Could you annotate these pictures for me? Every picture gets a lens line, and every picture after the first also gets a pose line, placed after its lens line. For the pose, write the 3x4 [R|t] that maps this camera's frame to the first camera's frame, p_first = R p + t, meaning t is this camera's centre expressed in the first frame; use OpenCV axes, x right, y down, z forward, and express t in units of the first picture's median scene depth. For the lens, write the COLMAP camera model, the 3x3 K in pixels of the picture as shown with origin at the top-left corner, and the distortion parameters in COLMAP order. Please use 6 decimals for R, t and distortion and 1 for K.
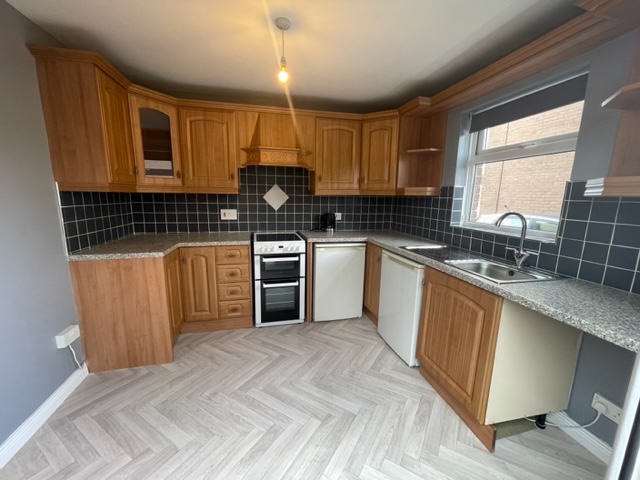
lens RADIAL K [[257.8, 0, 317.1], [0, 257.8, 240.6], [0, 0, 1]] dist [-0.001059, 0.000065]
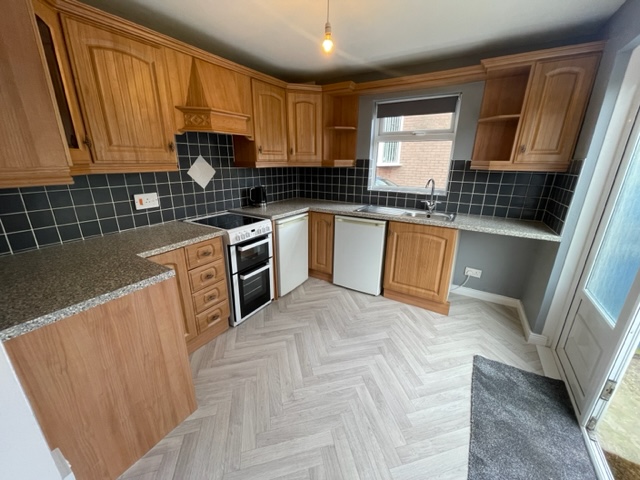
lens RADIAL K [[257.8, 0, 316.6], [0, 257.8, 240.4], [0, 0, 1]] dist [-0.001059, 0.000065]
pose [[0.705783, -0.221949, 0.672763, -0.611835], [0.125783, 0.973827, 0.189315, -0.085987], [-0.697172, -0.048993, 0.715227, 0.213313]]
